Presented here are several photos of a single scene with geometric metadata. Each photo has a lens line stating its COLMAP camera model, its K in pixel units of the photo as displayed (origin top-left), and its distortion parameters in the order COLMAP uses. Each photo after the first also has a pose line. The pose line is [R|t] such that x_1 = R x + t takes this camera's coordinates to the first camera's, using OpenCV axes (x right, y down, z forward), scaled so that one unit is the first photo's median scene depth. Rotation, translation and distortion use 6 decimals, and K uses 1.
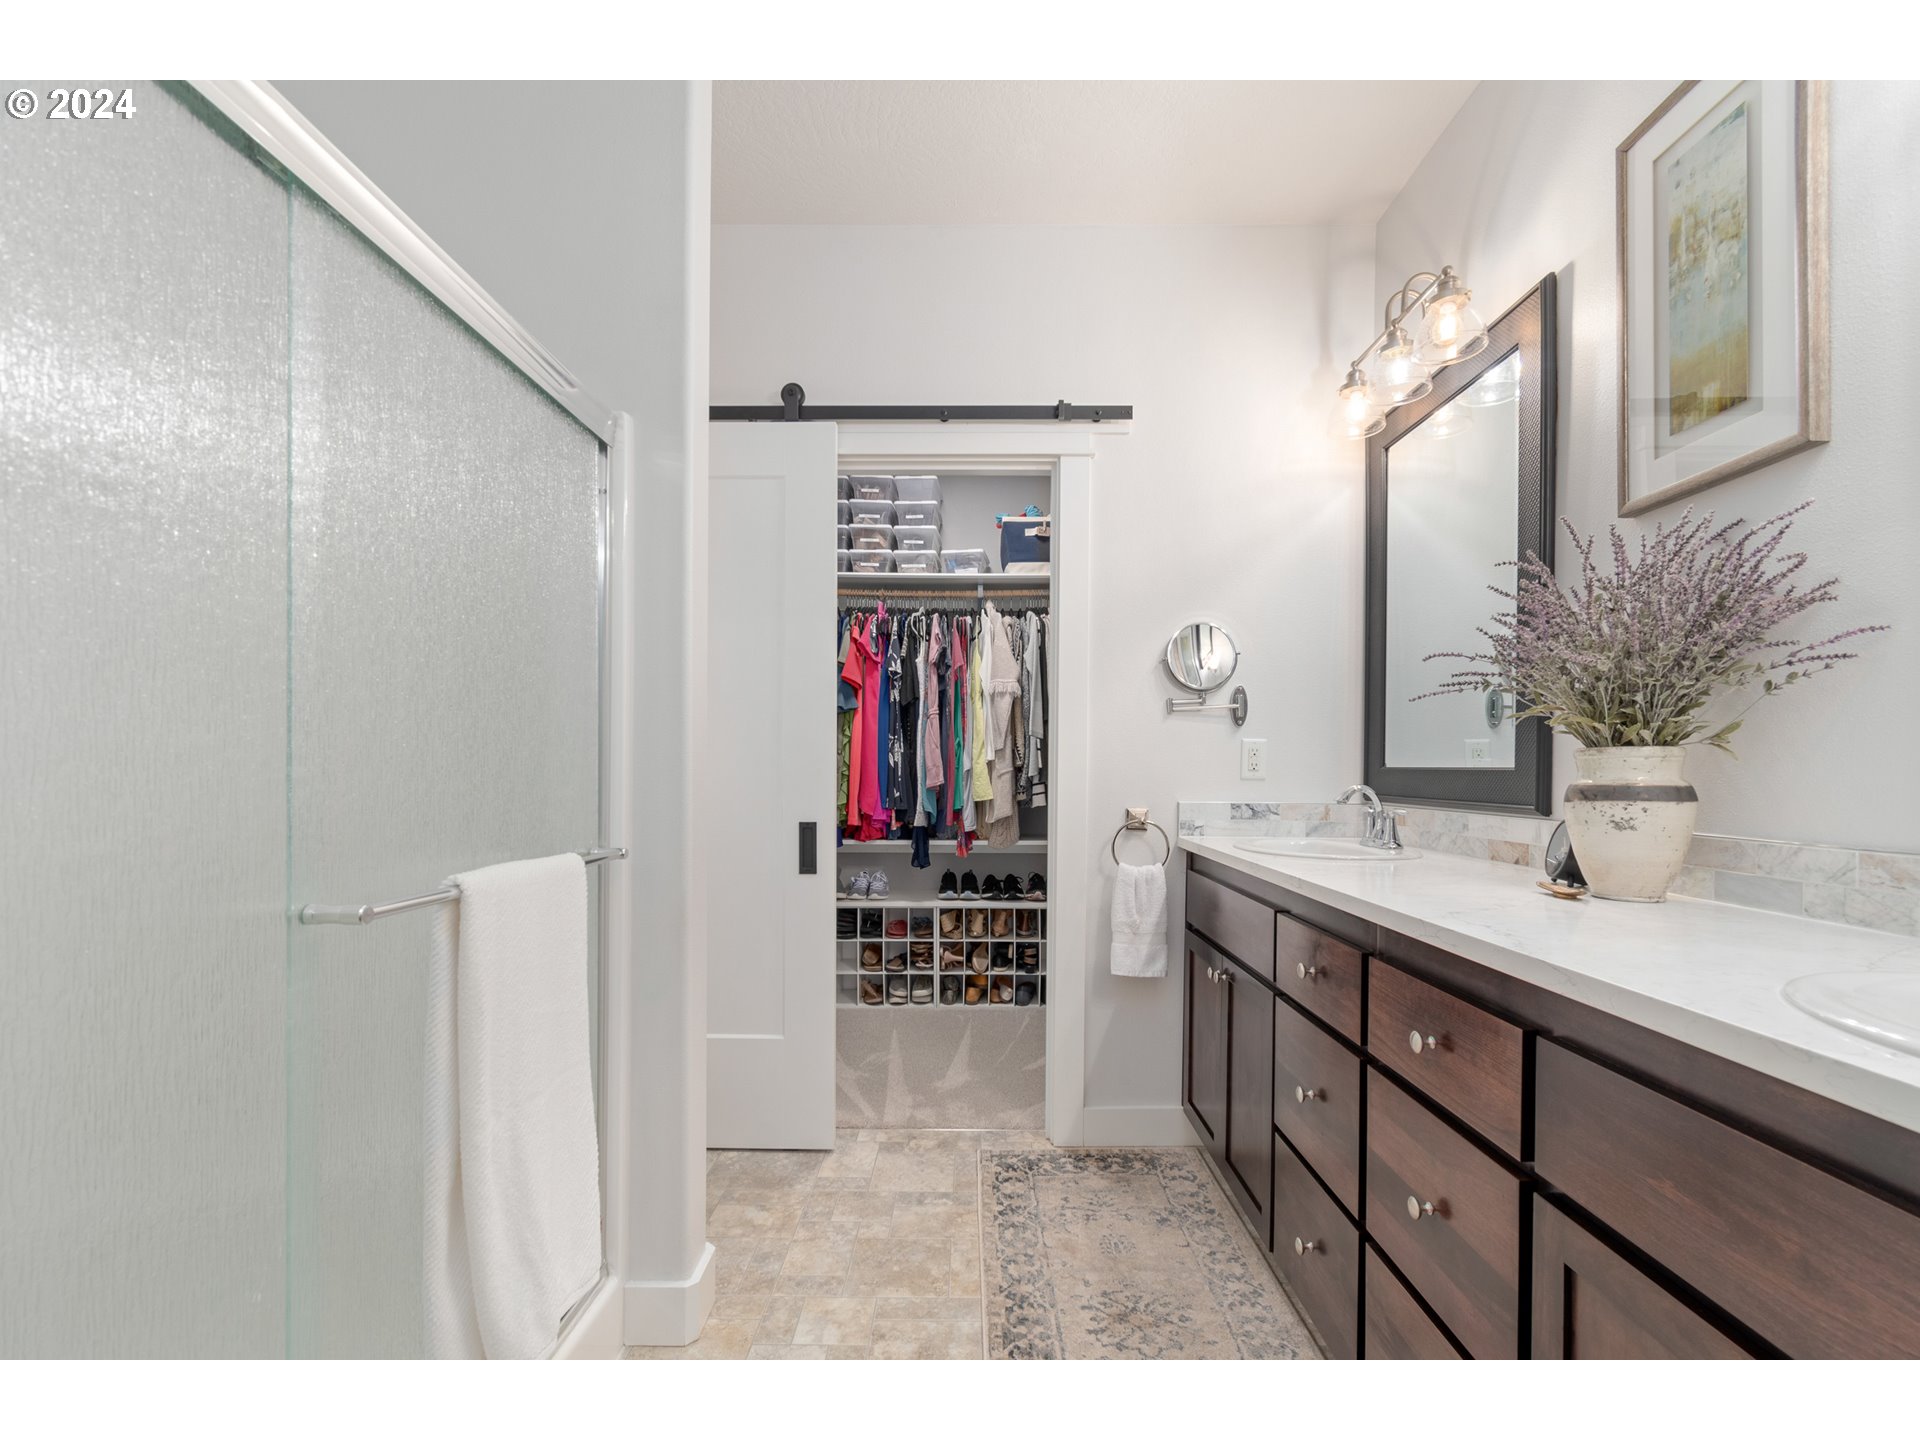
lens RADIAL K [[845.3, 0, 963.1], [0, 845.3, 756.5], [0, 0, 1]] dist [0.001791, 0.000314]
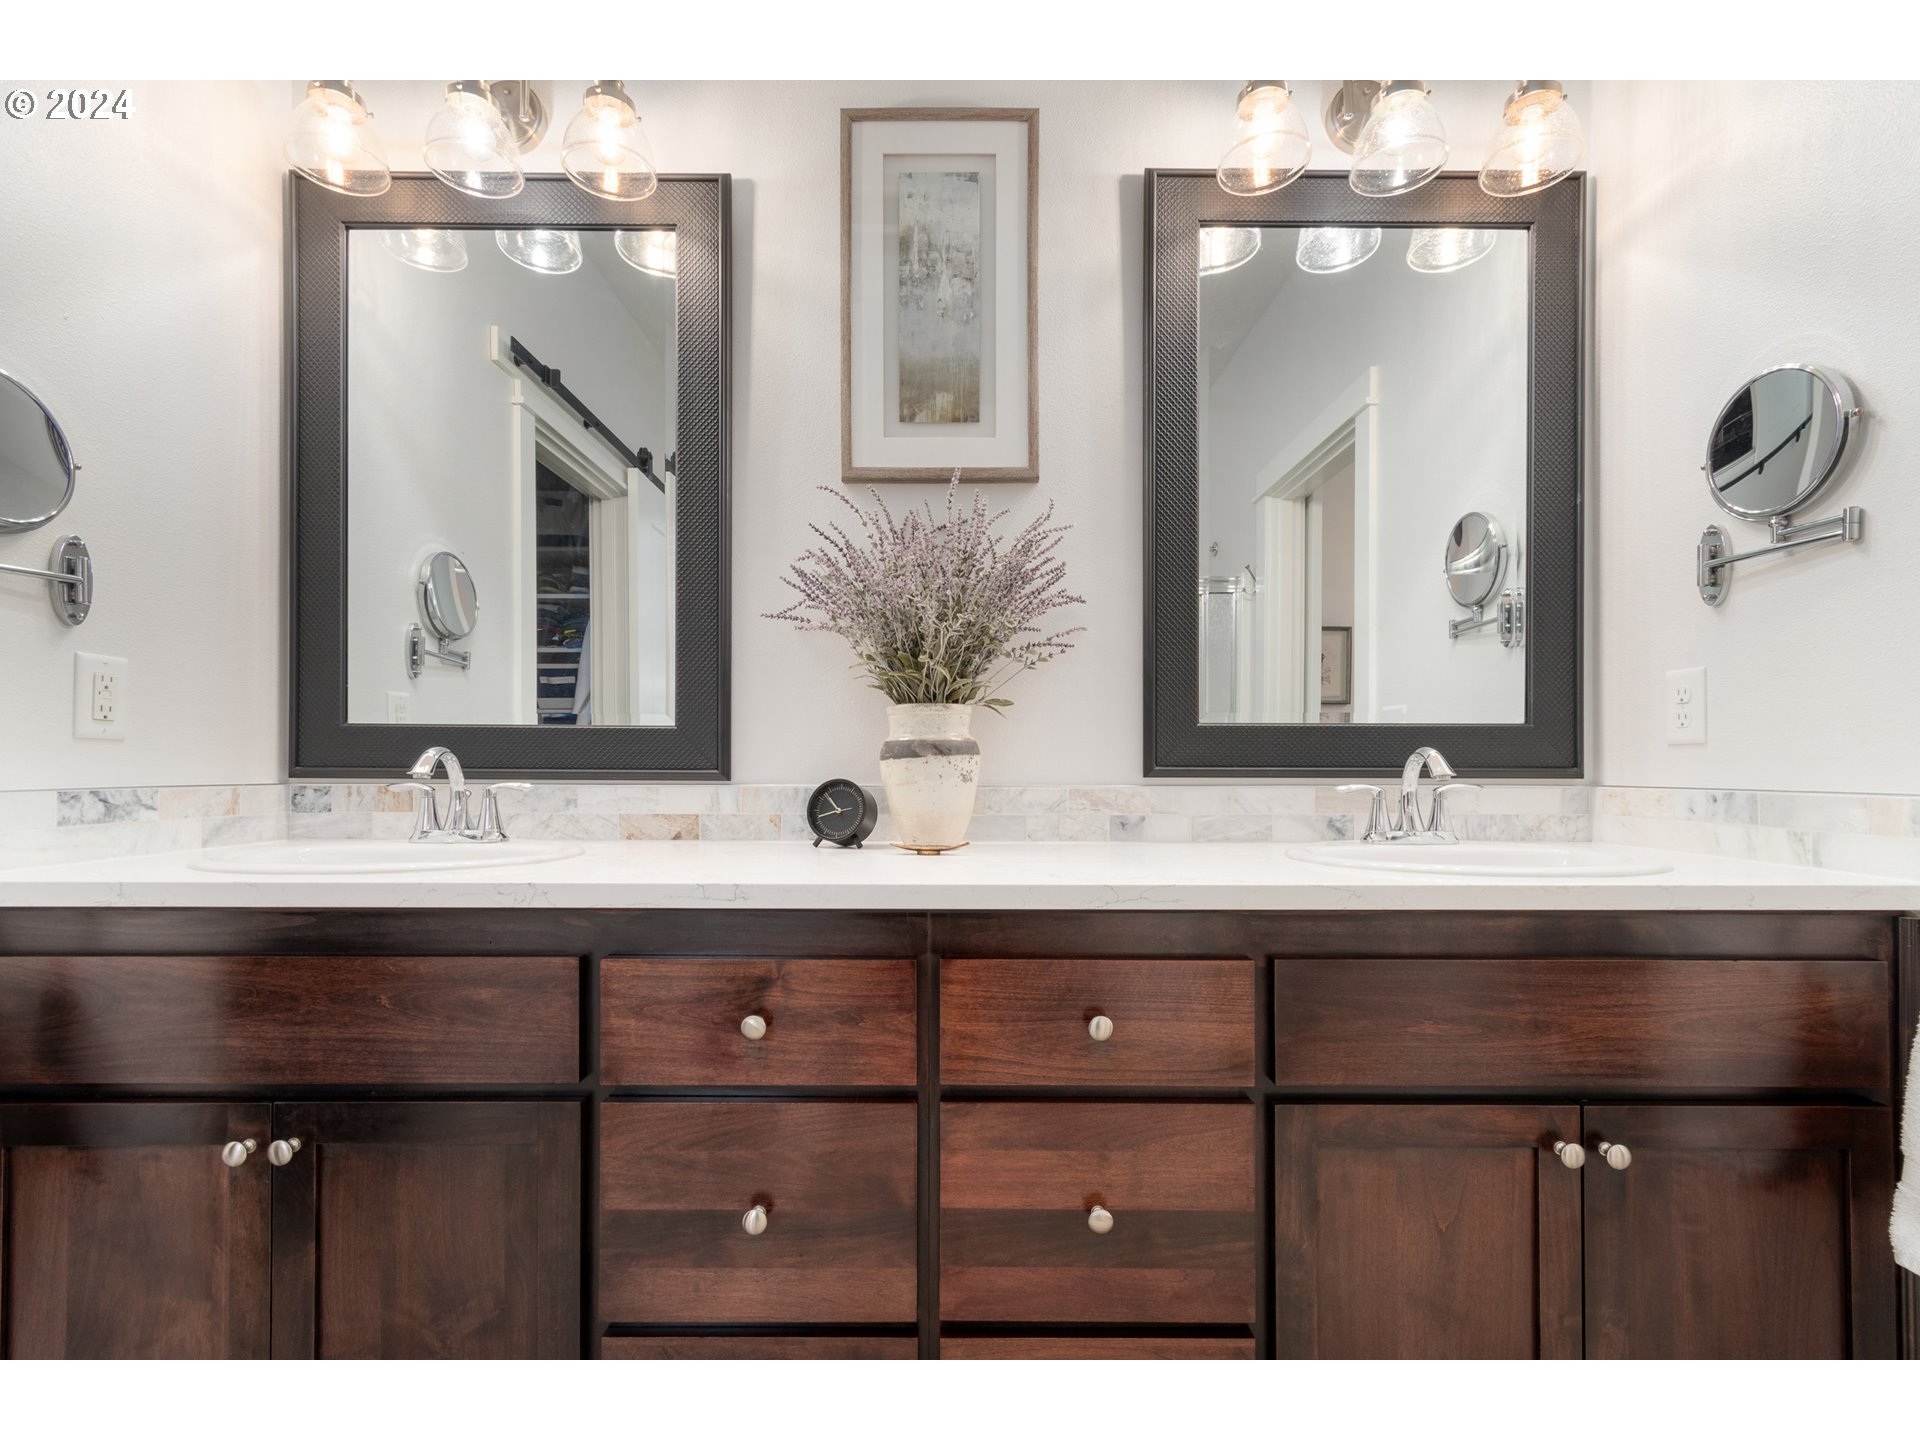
lens RADIAL K [[845.3, 0, 963.1], [0, 845.3, 756.5], [0, 0, 1]] dist [0.001791, 0.000314]
pose [[-0.020856, -0.001772, 0.999781, -0.265429], [-0.018424, 0.999829, 0.001387, 0.050806], [-0.999613, -0.018392, -0.020885, 0.984277]]
